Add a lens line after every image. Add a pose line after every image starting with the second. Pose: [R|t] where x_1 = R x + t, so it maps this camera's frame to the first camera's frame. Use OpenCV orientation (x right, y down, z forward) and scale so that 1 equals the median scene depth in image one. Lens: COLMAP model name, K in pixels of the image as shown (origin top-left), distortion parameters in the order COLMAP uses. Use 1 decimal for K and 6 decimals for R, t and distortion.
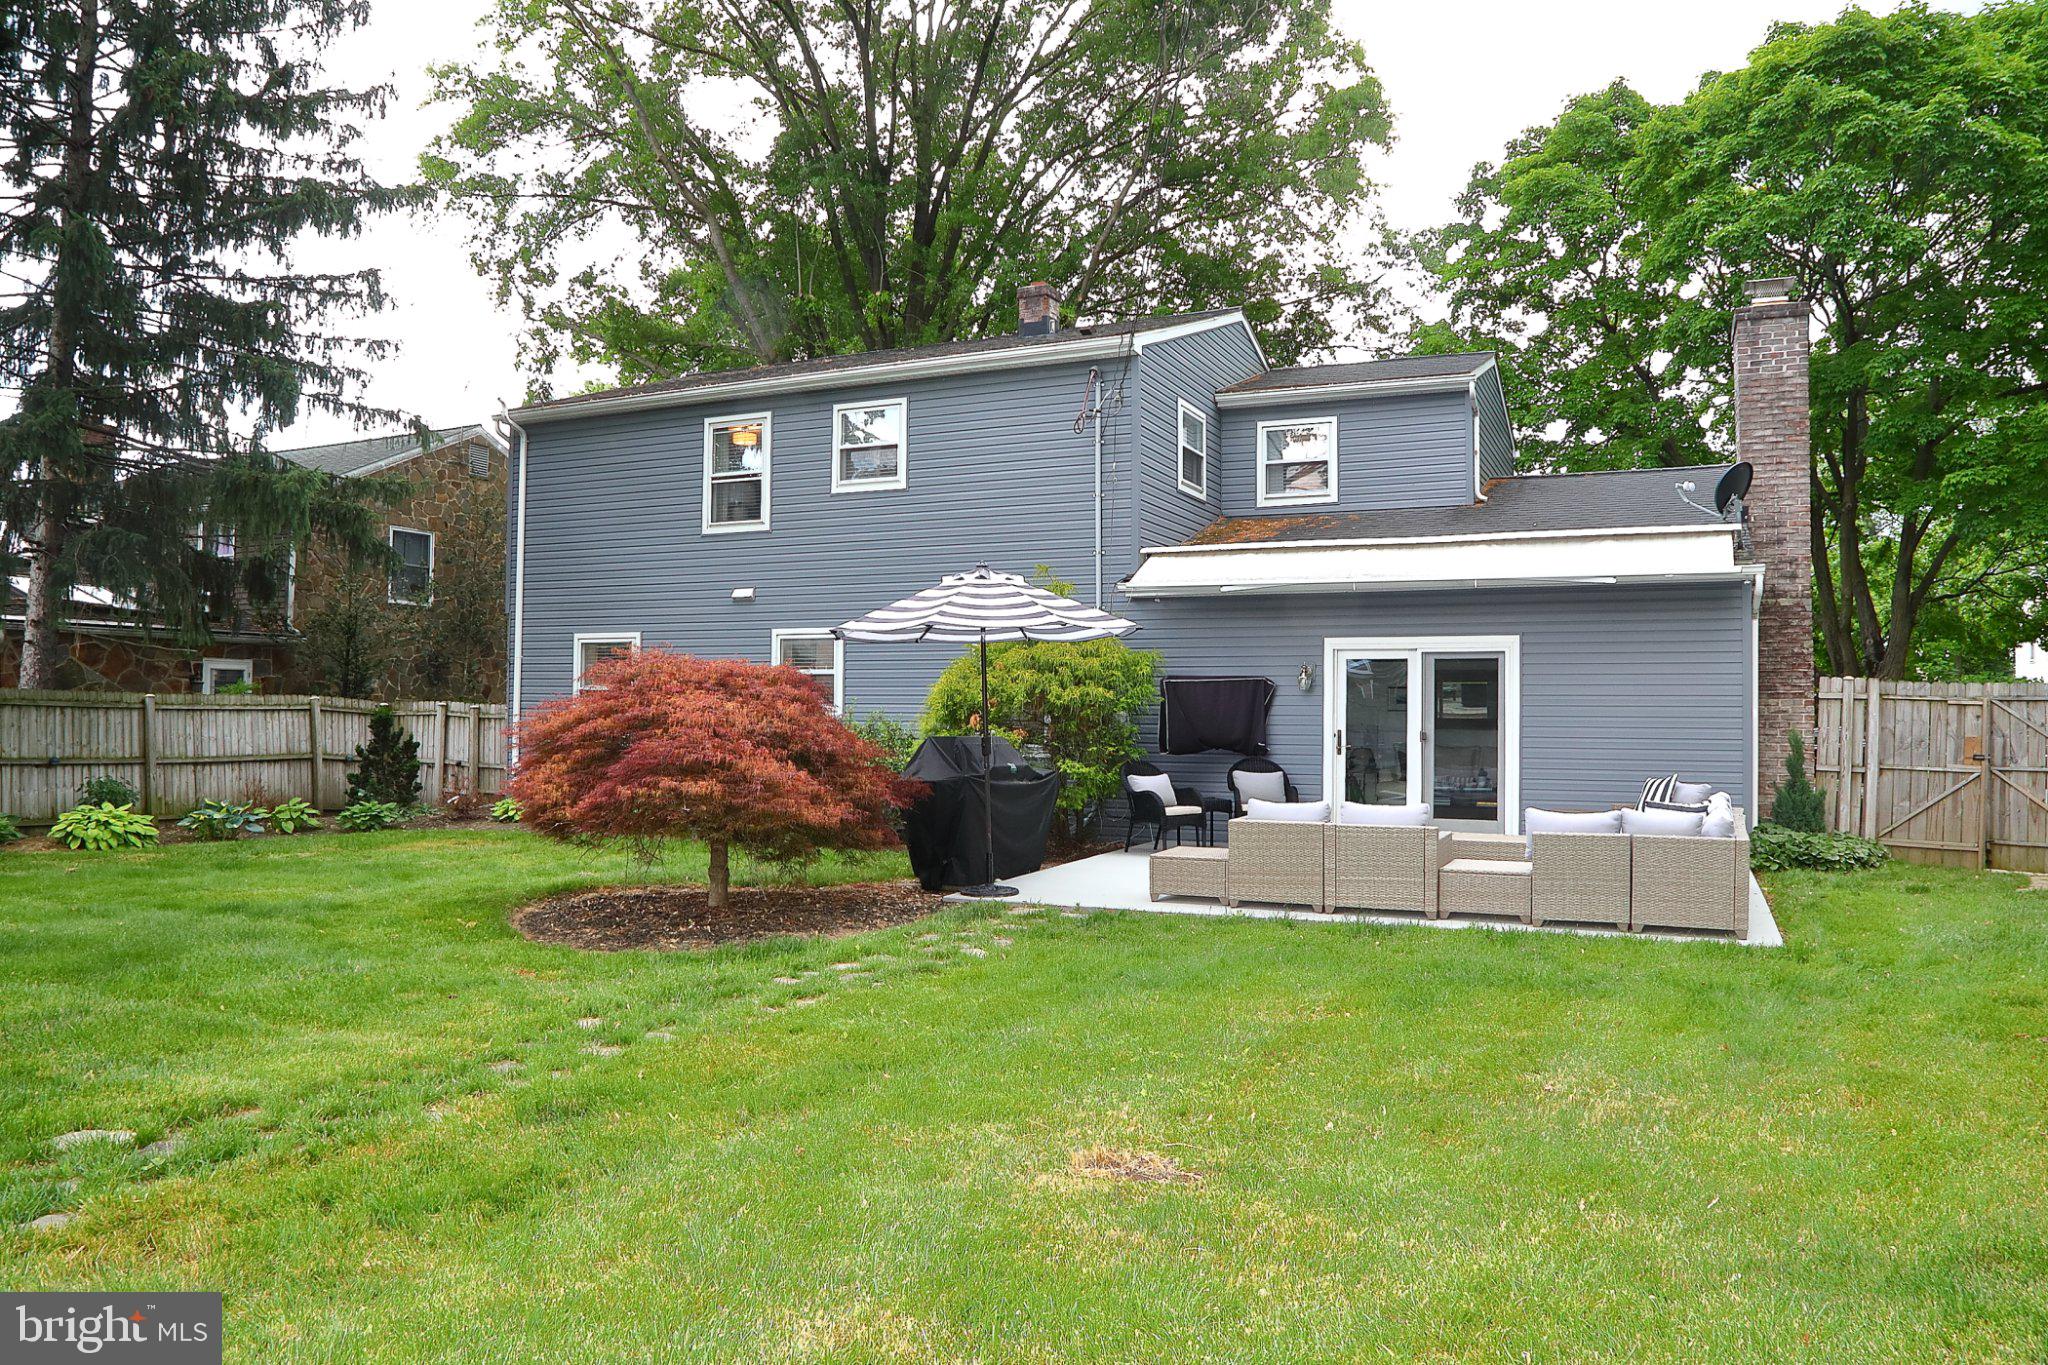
lens RADIAL K [[1403.9, 0, 938.0], [0, 1403.9, 701.9], [0, 0, 1]] dist [-0.109543, 0.058319]
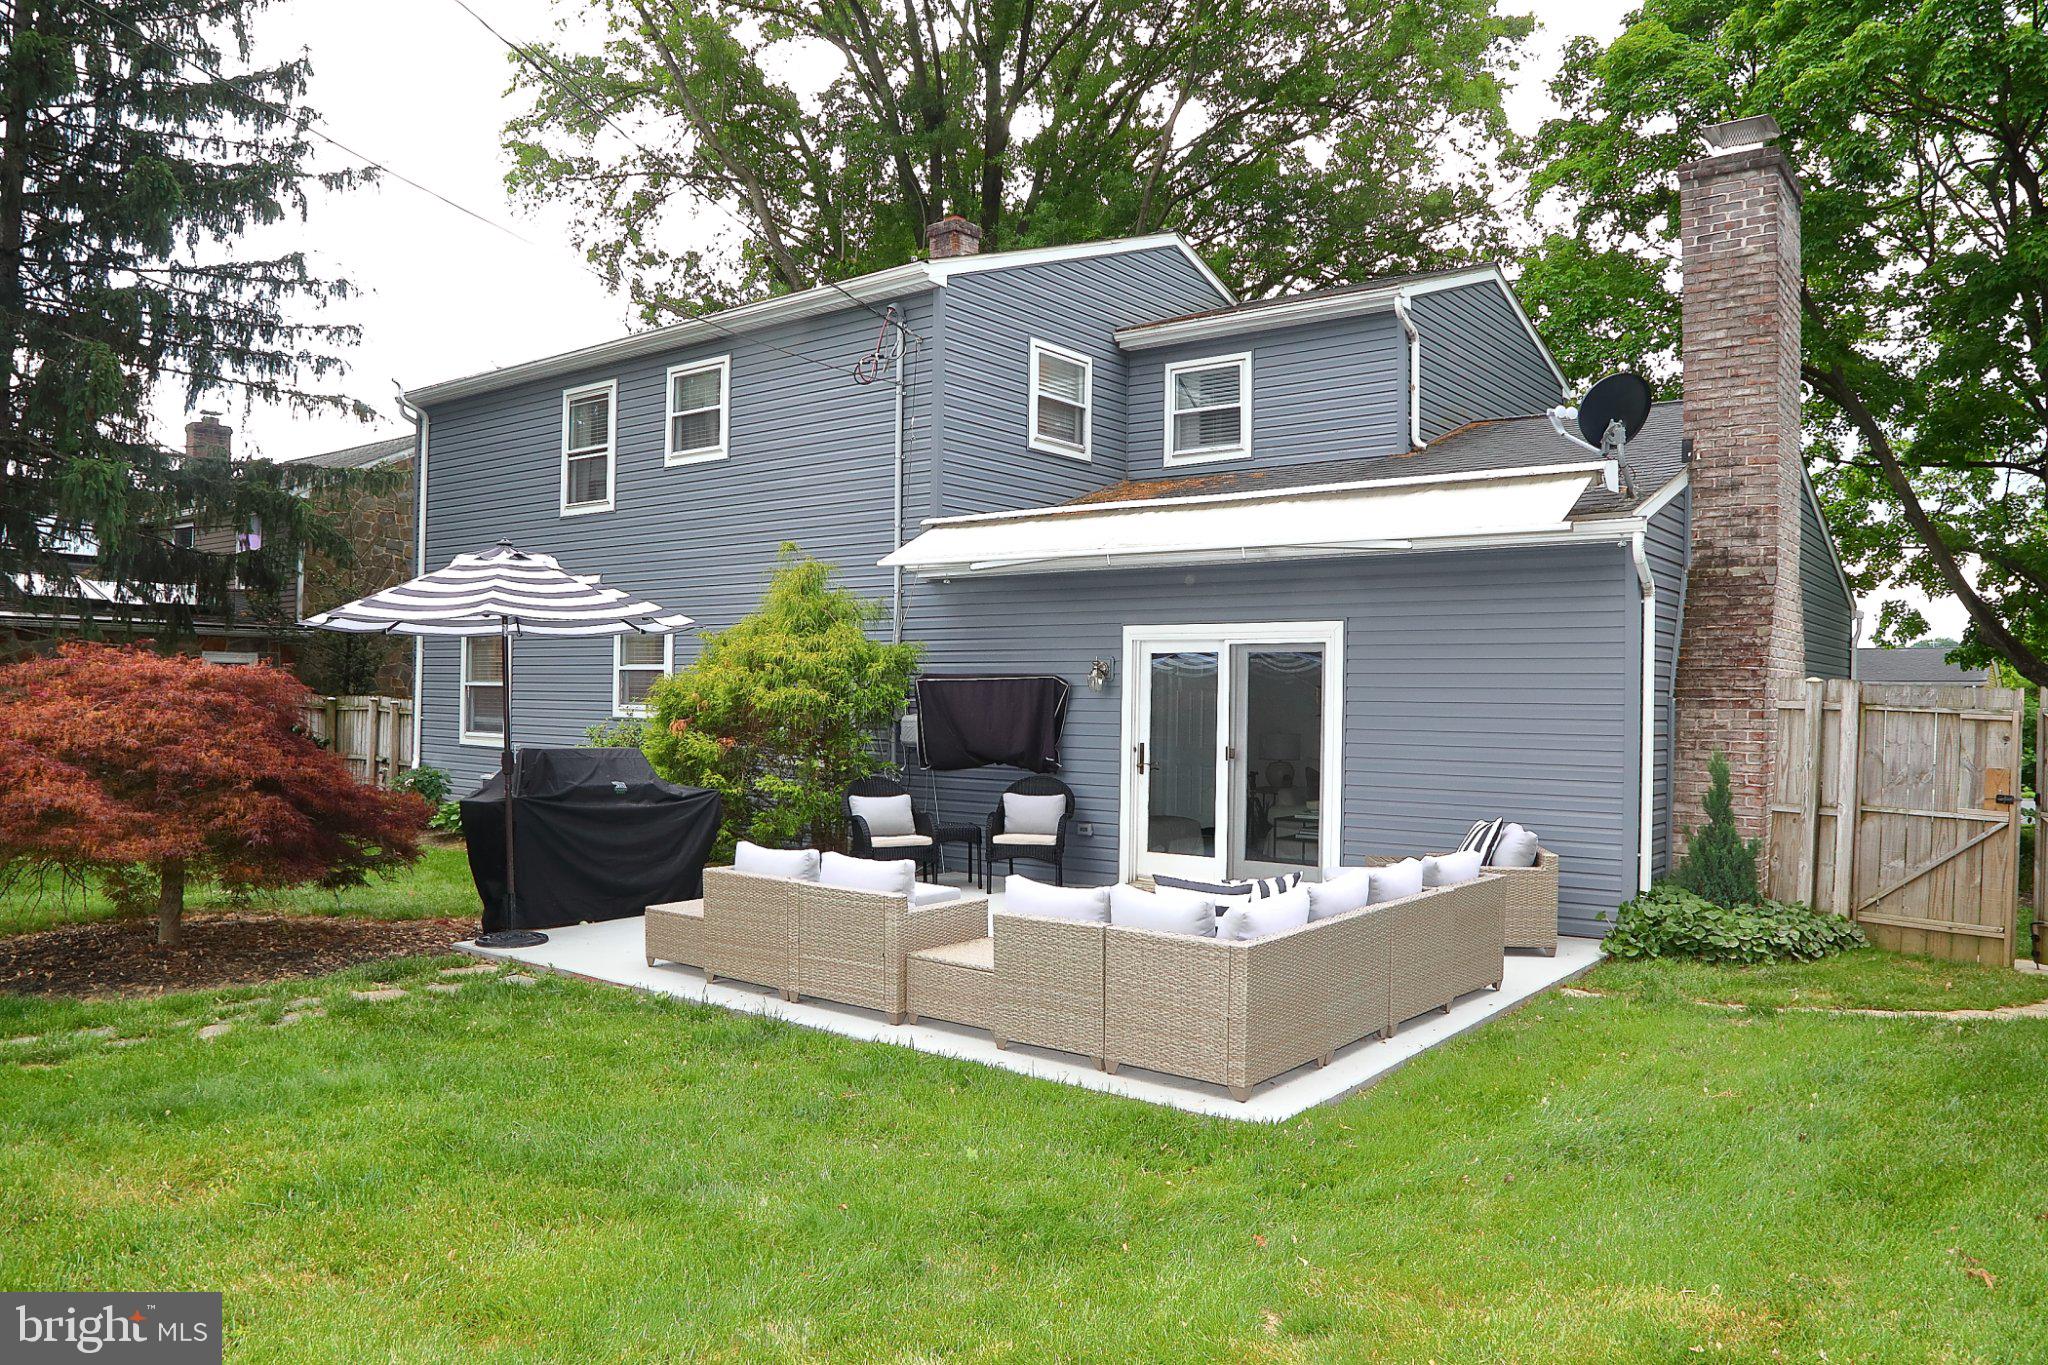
lens RADIAL K [[1403.9, 0, 1034.1], [0, 1403.9, 696.6], [0, 0, 1]] dist [-0.109543, 0.058319]
pose [[0.977526, 0.005772, -0.210737, 0.381167], [-0.004574, 0.999970, 0.006174, -0.010434], [0.210766, -0.005072, 0.977523, 0.206045]]
